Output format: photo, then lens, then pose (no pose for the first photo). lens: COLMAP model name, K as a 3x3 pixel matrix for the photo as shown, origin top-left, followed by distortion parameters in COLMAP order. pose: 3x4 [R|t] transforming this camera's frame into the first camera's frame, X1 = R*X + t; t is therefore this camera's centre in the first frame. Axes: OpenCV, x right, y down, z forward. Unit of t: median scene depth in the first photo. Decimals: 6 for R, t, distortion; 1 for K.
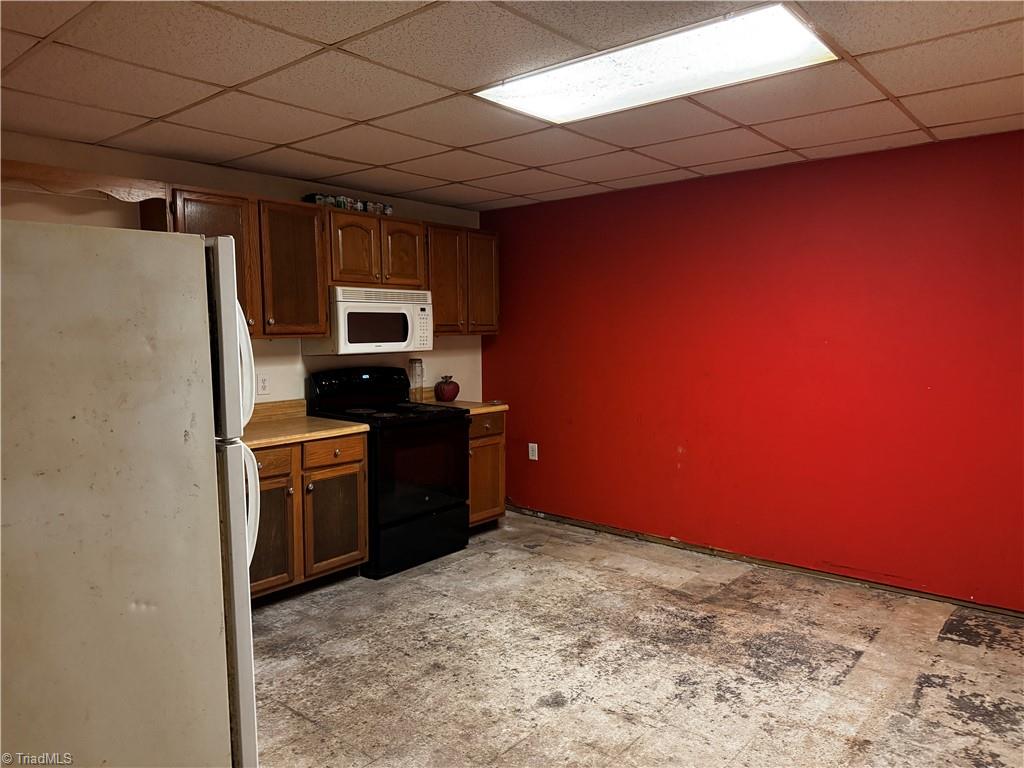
lens RADIAL K [[720.0, 0, 506.8], [0, 720.0, 367.5], [0, 0, 1]] dist [0.141040, -0.246024]
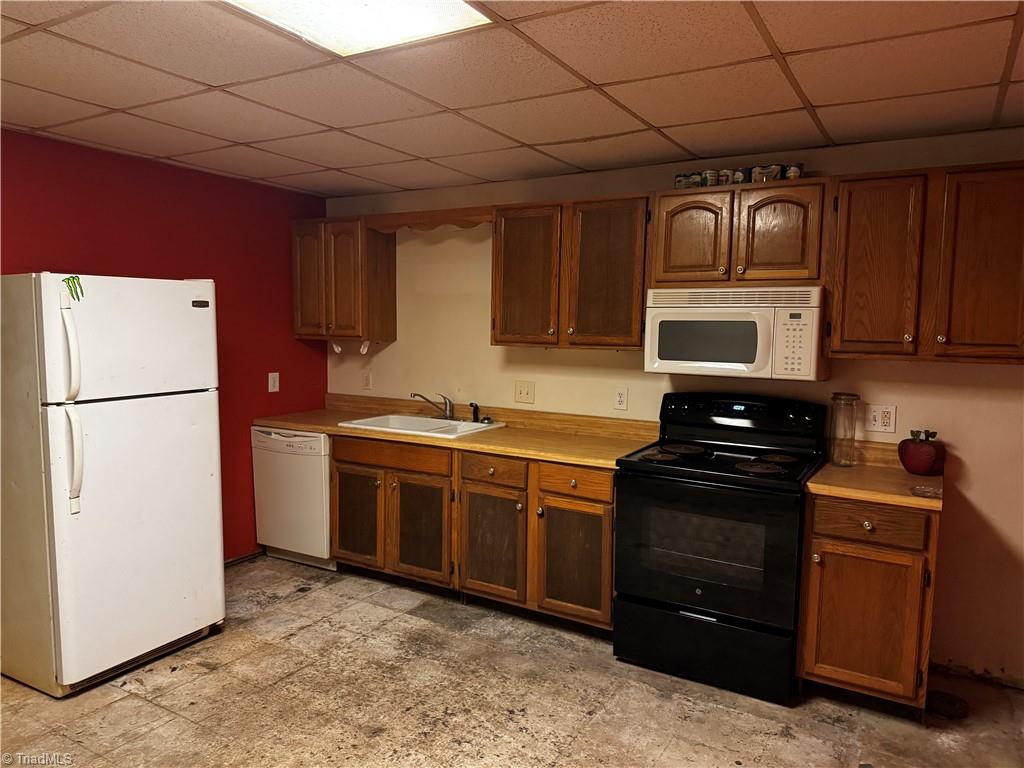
lens RADIAL K [[720.0, 0, 506.8], [0, 720.0, 367.5], [0, 0, 1]] dist [0.141040, -0.246024]
pose [[0.157077, 0.070205, -0.985088, 0.569513], [-0.076414, 0.995344, 0.058751, -0.061769], [0.984626, 0.066046, 0.161711, 0.744780]]
